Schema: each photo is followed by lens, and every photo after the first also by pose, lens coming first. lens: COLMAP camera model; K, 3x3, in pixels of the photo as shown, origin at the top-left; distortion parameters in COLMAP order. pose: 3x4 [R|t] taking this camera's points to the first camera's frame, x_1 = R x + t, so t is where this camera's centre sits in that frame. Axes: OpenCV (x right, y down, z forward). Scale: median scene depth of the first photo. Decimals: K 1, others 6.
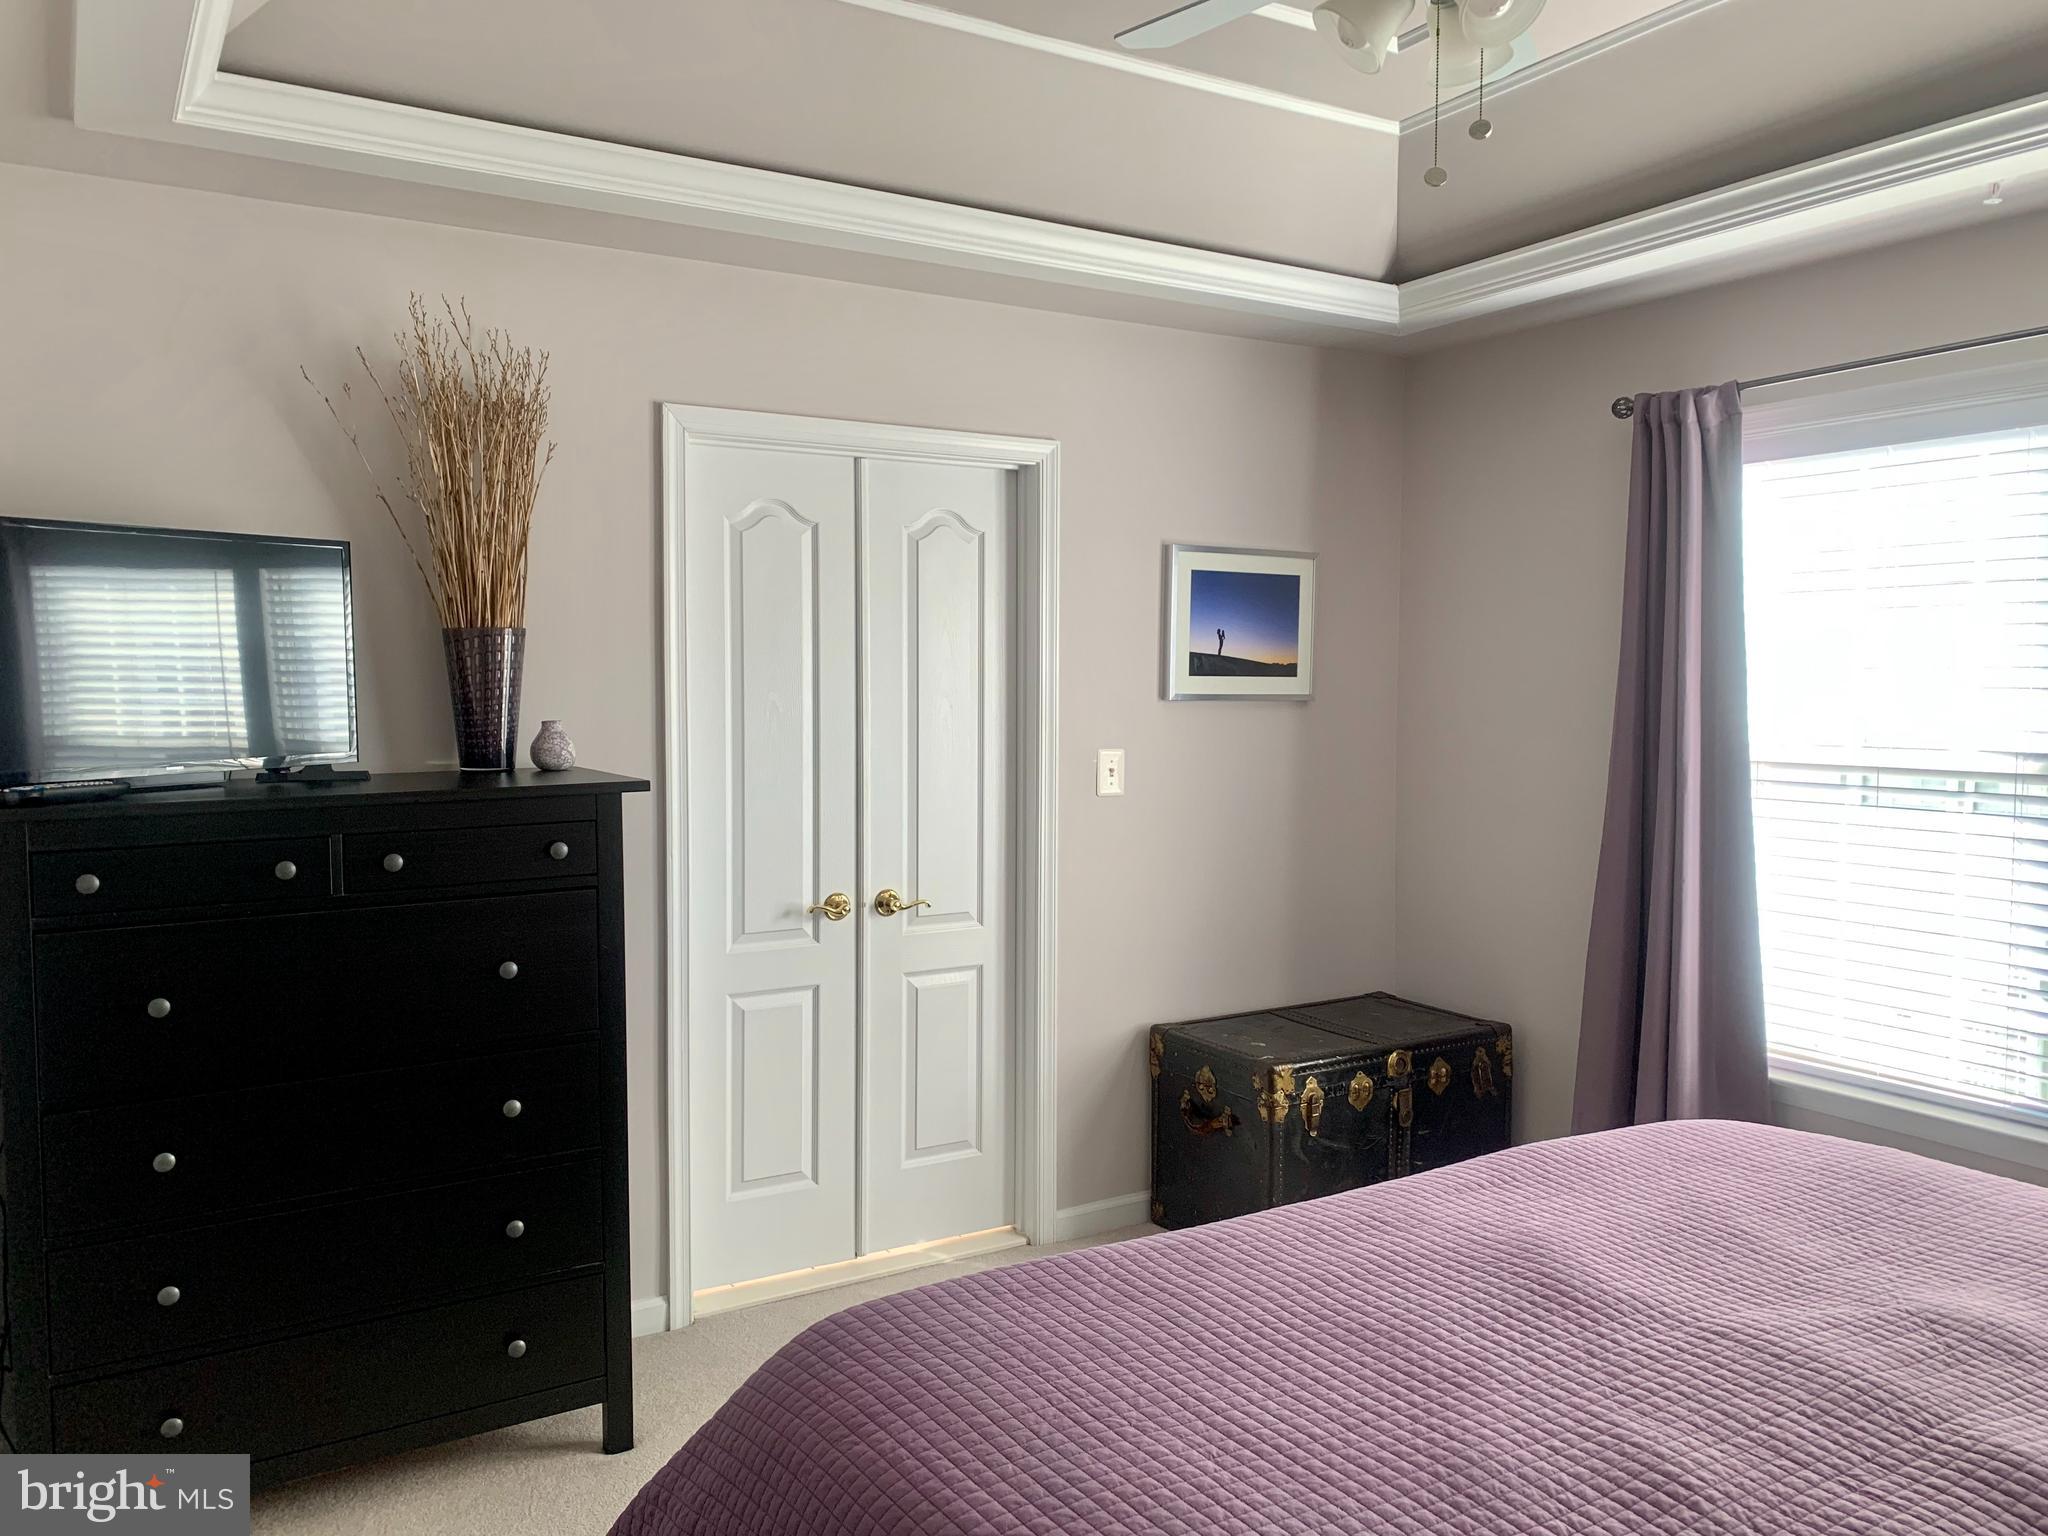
lens RADIAL K [[1578.9, 0, 1035.6], [0, 1578.9, 759.1], [0, 0, 1]] dist [0.085659, -0.175071]
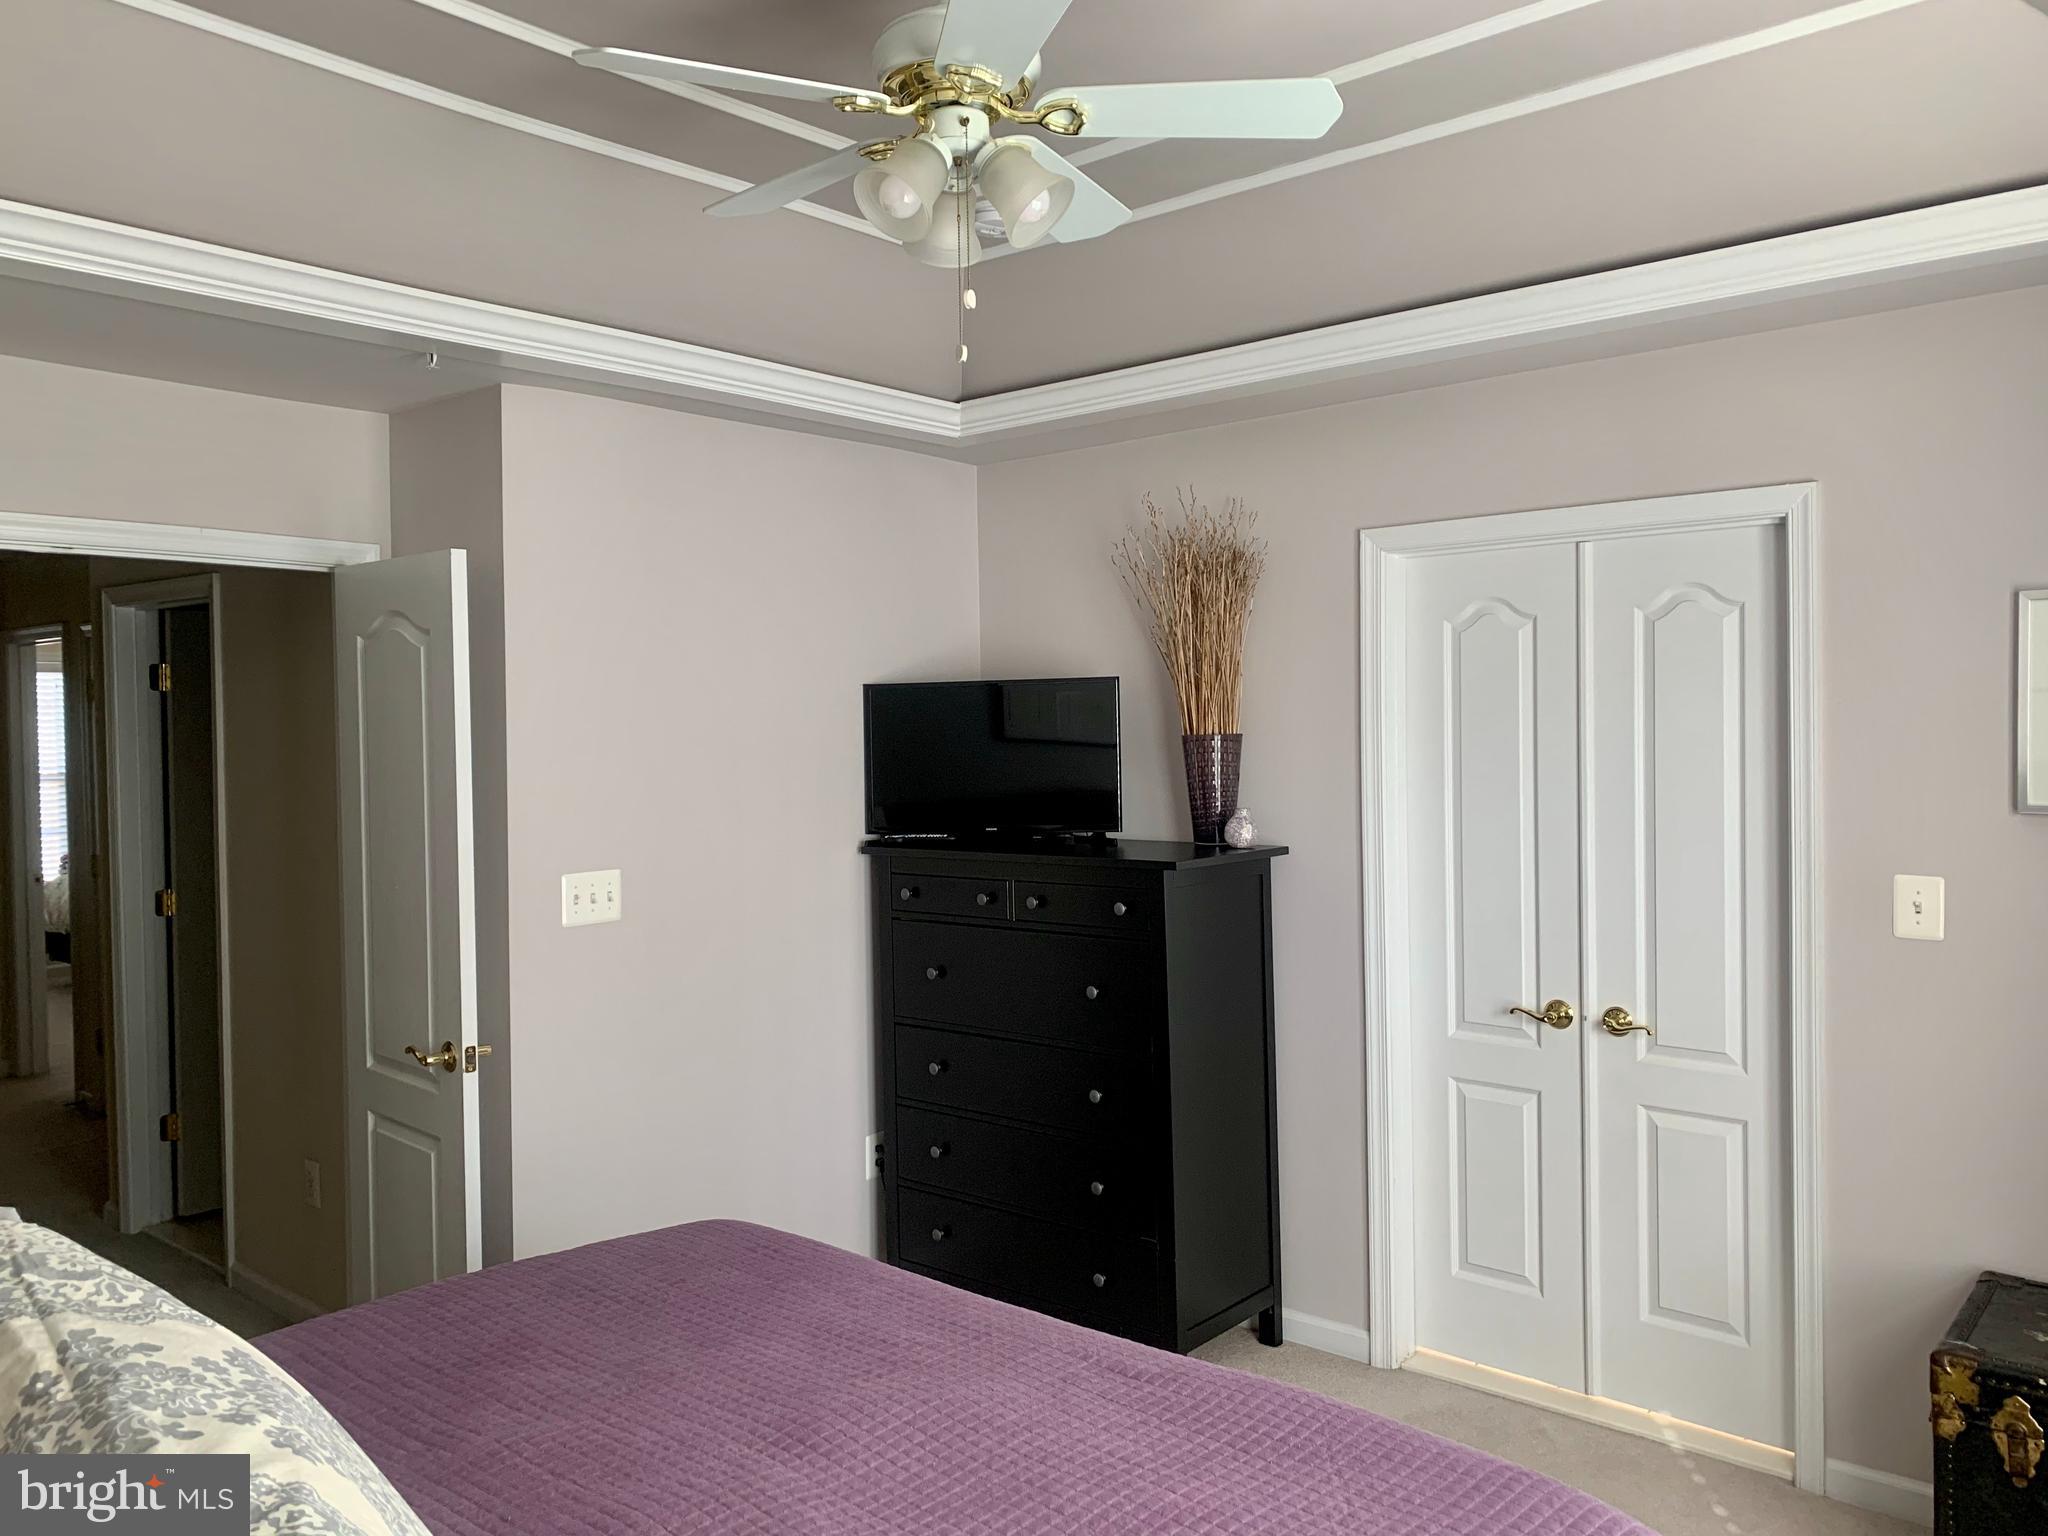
lens RADIAL K [[1578.9, 0, 1035.6], [0, 1578.9, 759.1], [0, 0, 1]] dist [0.085659, -0.175071]
pose [[0.276954, 0.022100, -0.960629, 0.700246], [-0.031409, 0.999409, 0.013937, -0.063371], [0.960370, 0.026312, 0.277484, 0.425150]]
